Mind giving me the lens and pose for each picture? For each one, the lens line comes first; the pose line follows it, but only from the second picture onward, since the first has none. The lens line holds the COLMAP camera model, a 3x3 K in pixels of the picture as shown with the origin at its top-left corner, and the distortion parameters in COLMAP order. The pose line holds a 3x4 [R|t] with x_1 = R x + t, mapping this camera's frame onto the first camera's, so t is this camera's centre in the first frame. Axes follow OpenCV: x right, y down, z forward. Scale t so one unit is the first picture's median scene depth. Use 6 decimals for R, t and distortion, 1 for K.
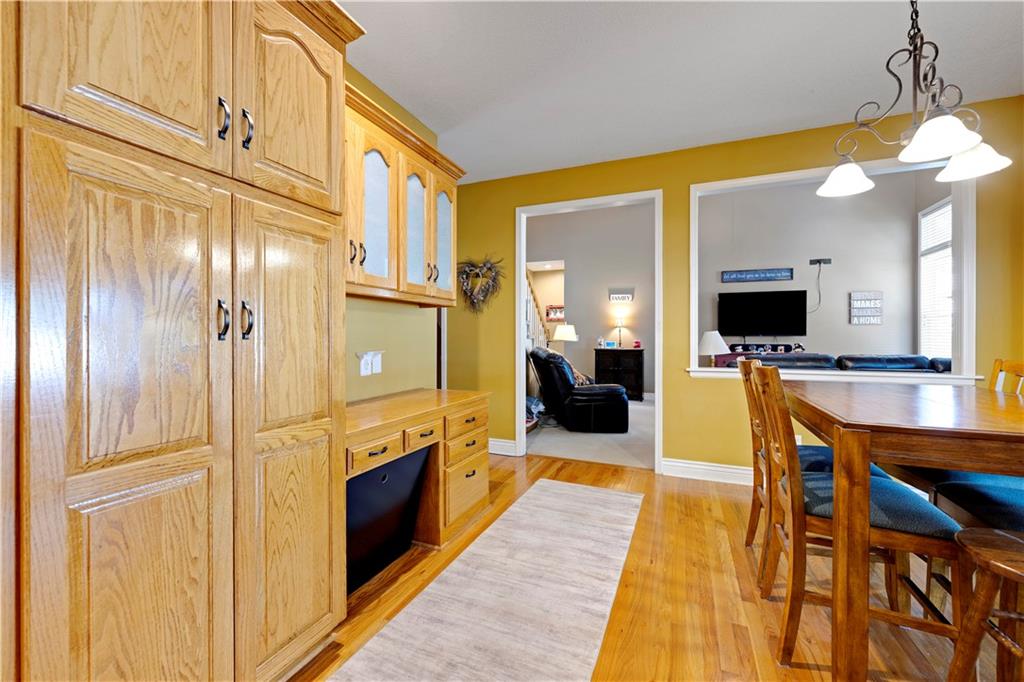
lens RADIAL K [[406.6, 0, 514.7], [0, 406.6, 339.6], [0, 0, 1]] dist [0.000032, 0.000467]
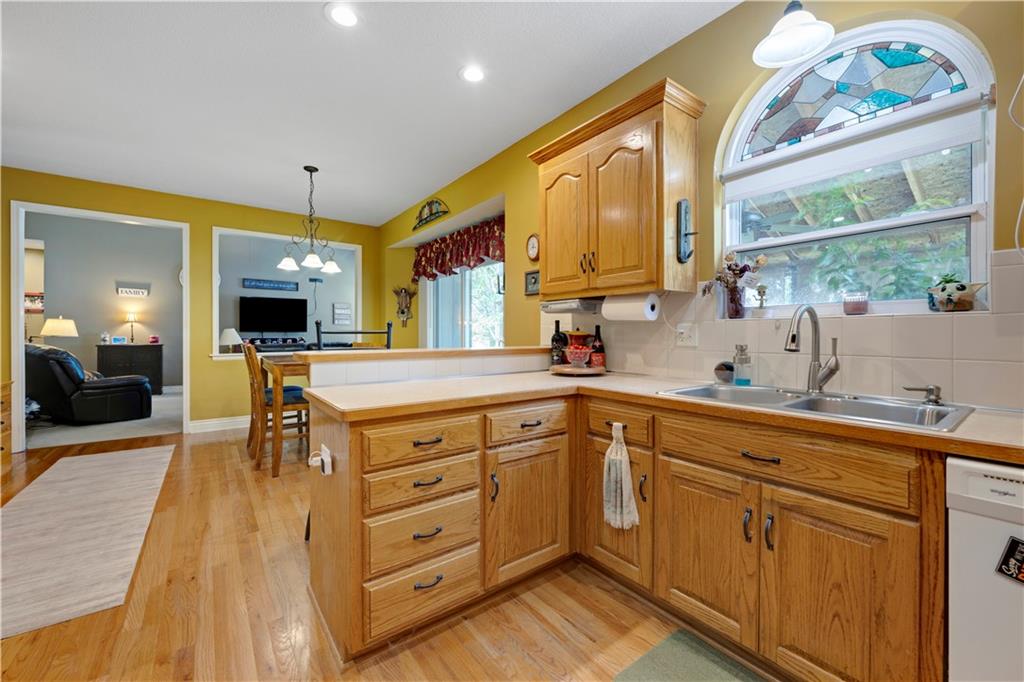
lens RADIAL K [[406.6, 0, 506.3], [0, 406.6, 335.3], [0, 0, 1]] dist [0.000032, 0.000467]
pose [[0.515275, -0.002693, 0.857021, -0.149208], [0.001509, 0.999996, 0.002235, 0.000394], [-0.857024, 0.000142, 0.515277, -0.353814]]
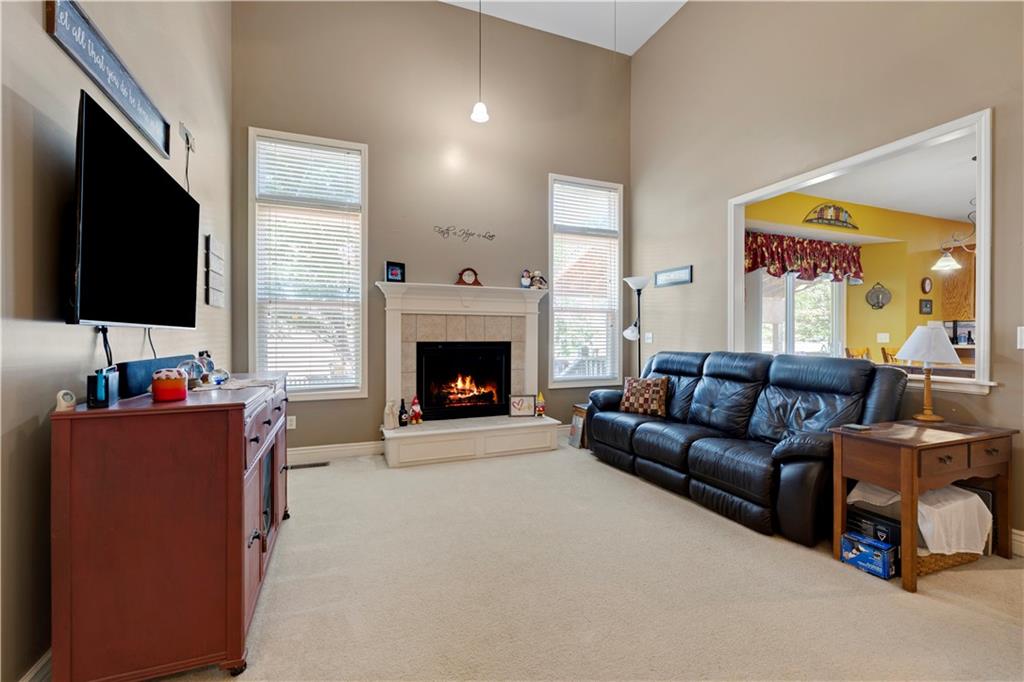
lens RADIAL K [[434.0, 0, 509.7], [0, 434.0, 335.3], [0, 0, 1]] dist [0.000167, 0.000006]
pose [[-0.706841, -0.000846, 0.707371, 0.307010], [0.002238, 0.999992, 0.003433, -0.009991], [-0.707368, 0.004010, -0.706834, 1.246697]]
